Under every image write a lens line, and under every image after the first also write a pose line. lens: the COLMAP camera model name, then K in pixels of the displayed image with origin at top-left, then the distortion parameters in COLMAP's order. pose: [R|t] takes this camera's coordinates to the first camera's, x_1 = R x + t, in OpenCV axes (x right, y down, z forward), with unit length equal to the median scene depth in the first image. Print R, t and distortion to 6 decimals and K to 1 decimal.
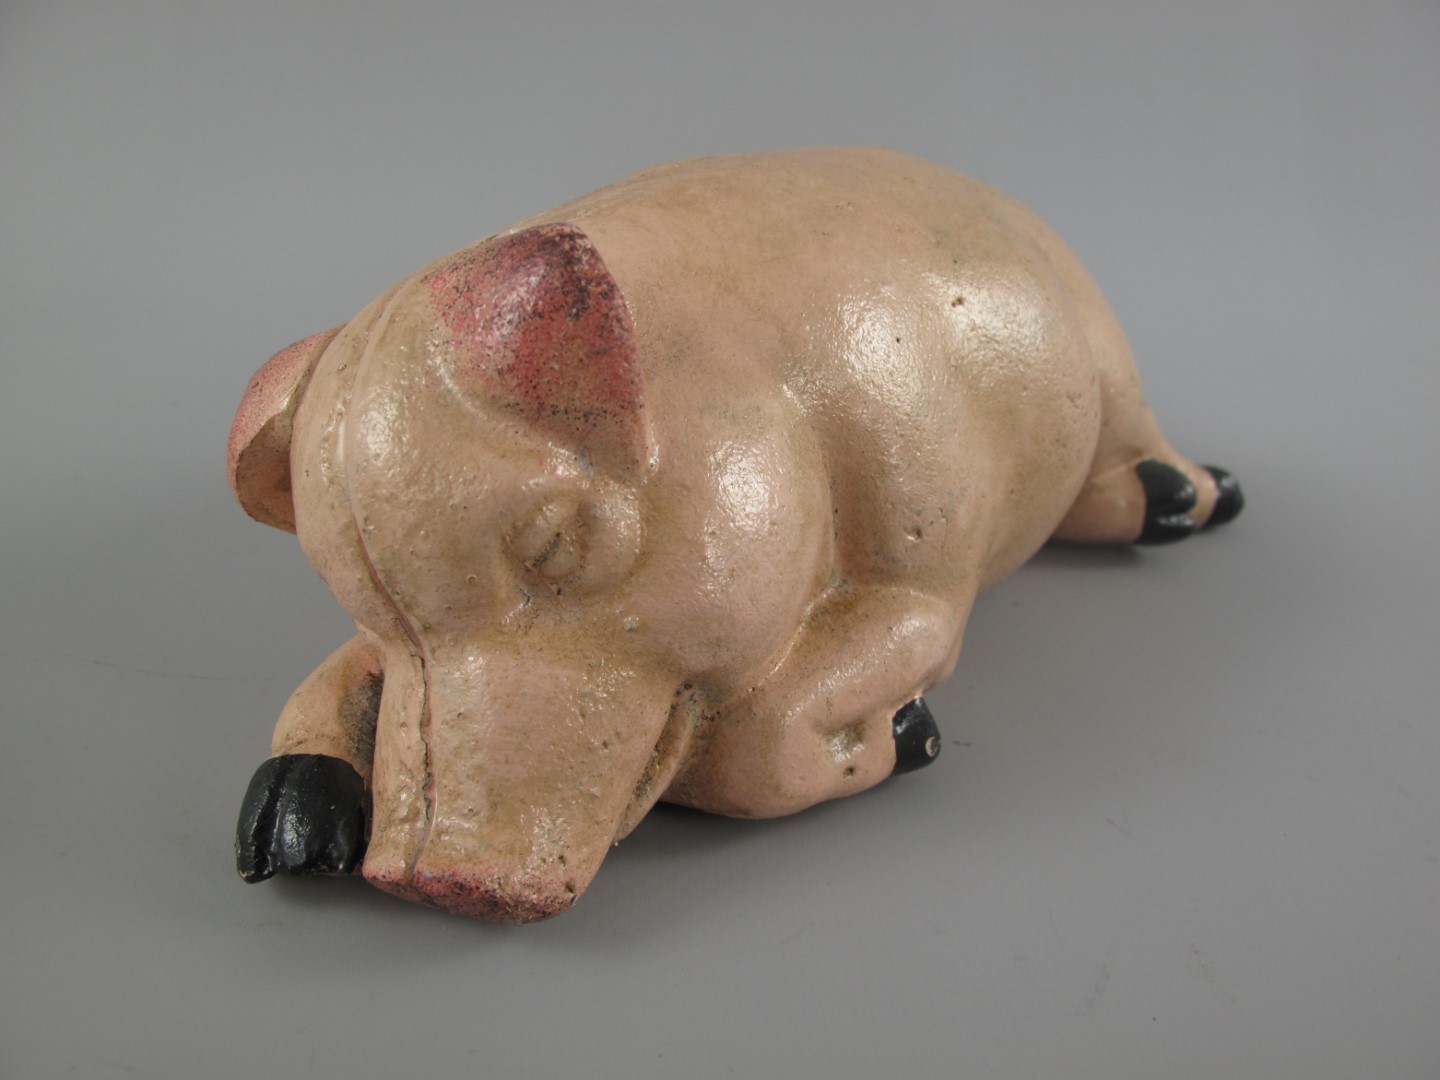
lens RADIAL K [[1209.8, 0, 720.0], [0, 1209.8, 540.0], [0, 0, 1]] dist [-0.207124, 0.170885]
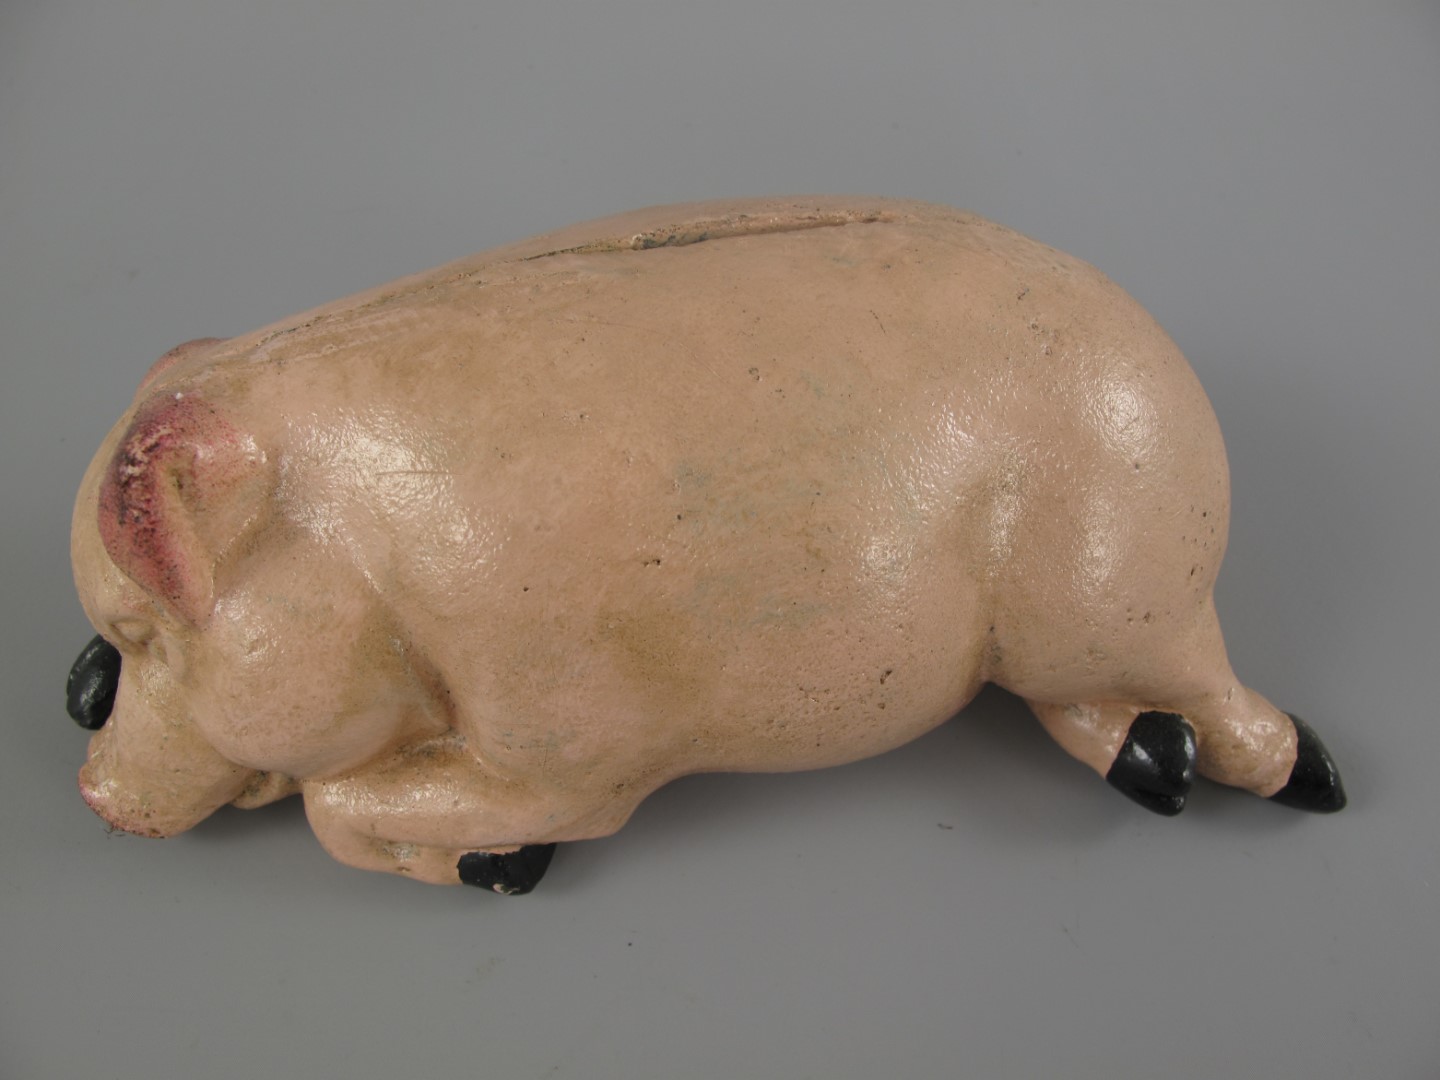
lens RADIAL K [[1209.8, 0, 720.0], [0, 1209.8, 540.0], [0, 0, 1]] dist [-0.207124, 0.170885]
pose [[0.720905, 0.506754, -0.472754, 0.690474], [-0.260791, 0.830373, 0.492411, -0.708857], [0.642093, -0.231692, 0.730777, 0.392201]]
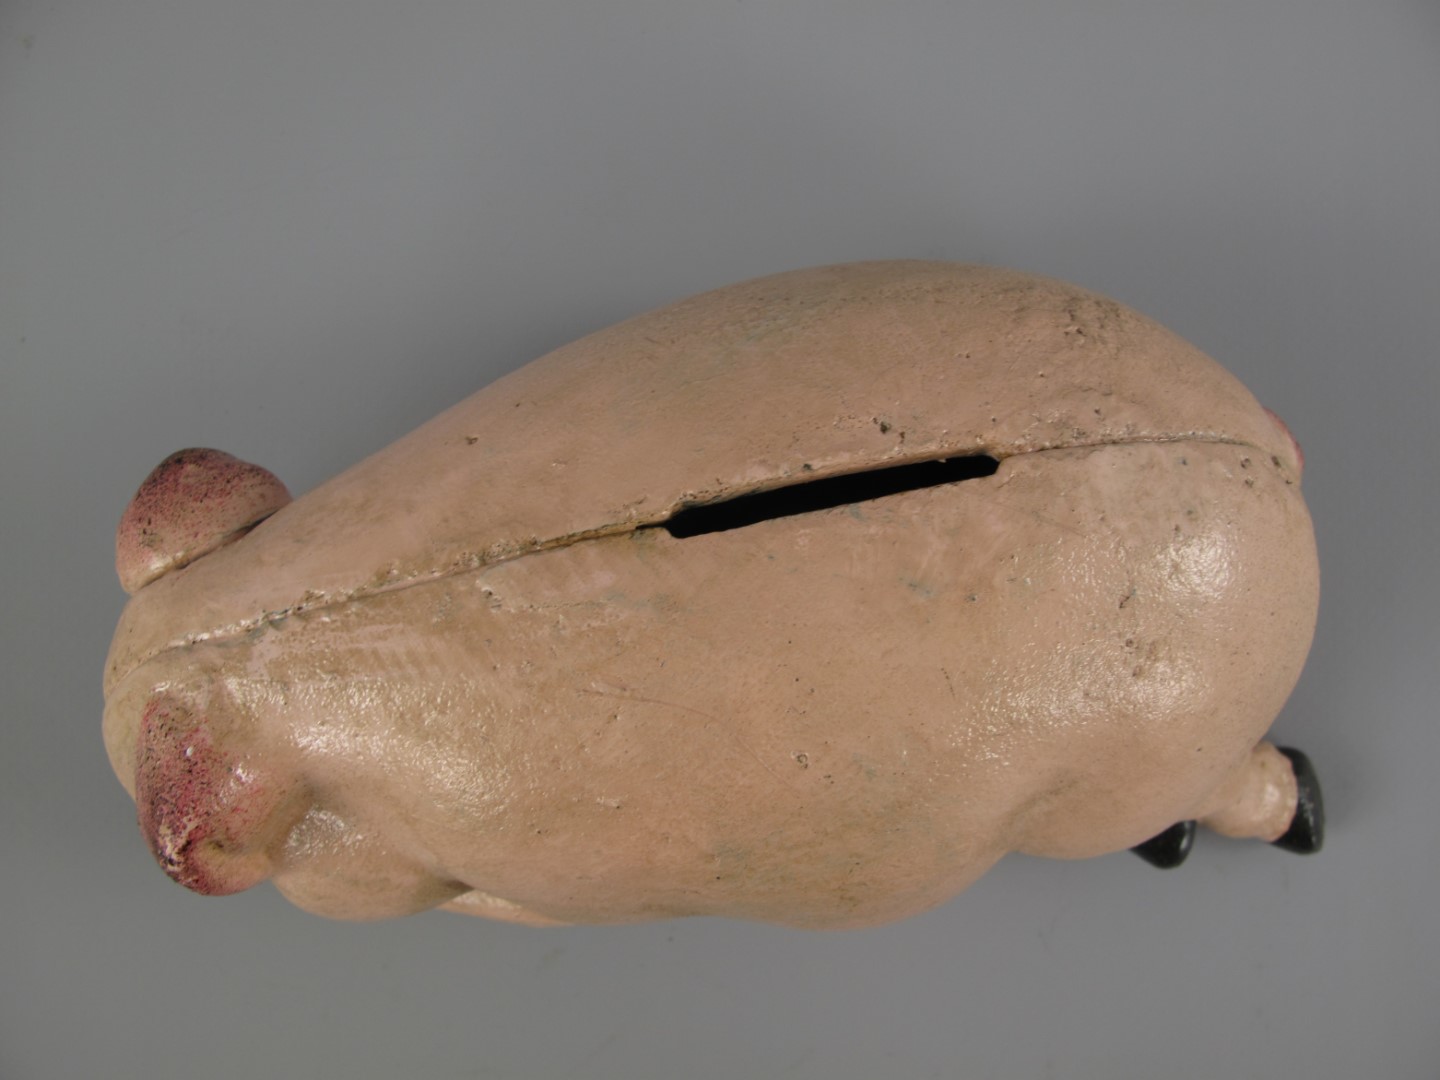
lens RADIAL K [[1209.8, 0, 720.0], [0, 1209.8, 540.0], [0, 0, 1]] dist [-0.207124, 0.170885]
pose [[0.690398, 0.720848, -0.061063, 0.076216], [-0.255946, 0.322337, 0.911367, -1.200176], [0.676641, -0.613577, 0.407039, 0.847357]]
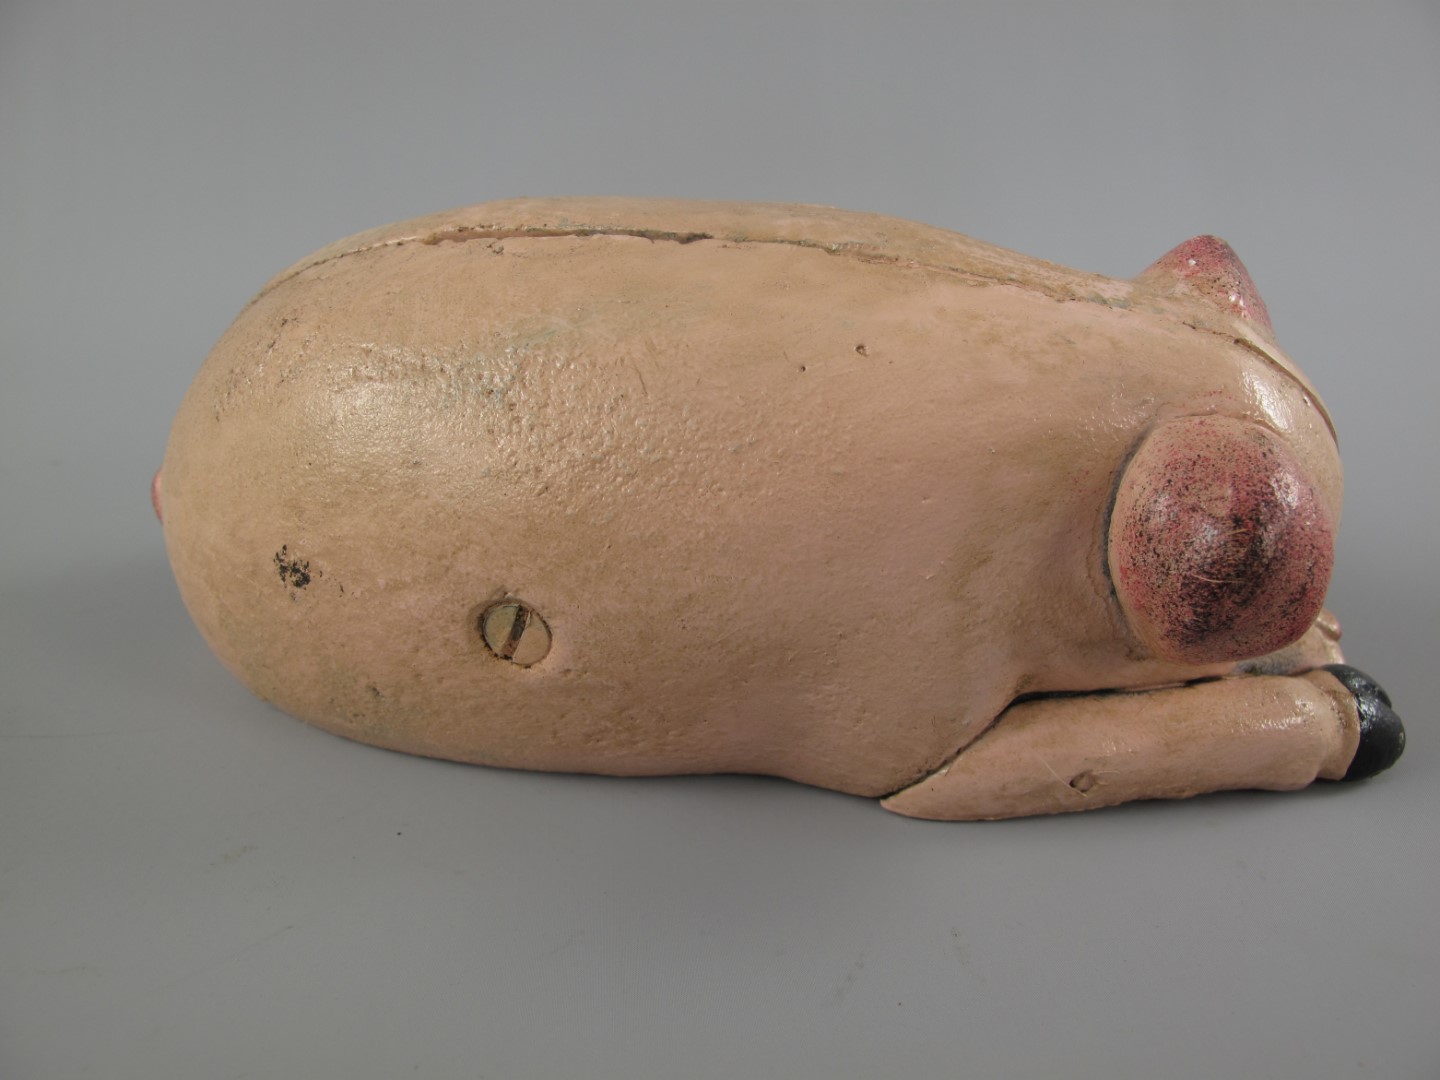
lens RADIAL K [[1209.8, 0, 720.0], [0, 1209.8, 540.0], [0, 0, 1]] dist [-0.207124, 0.170885]
pose [[-0.310553, -0.427939, 0.848778, -0.965607], [0.352604, 0.777360, 0.520943, -0.698082], [-0.882739, 0.461063, -0.090518, 1.391335]]
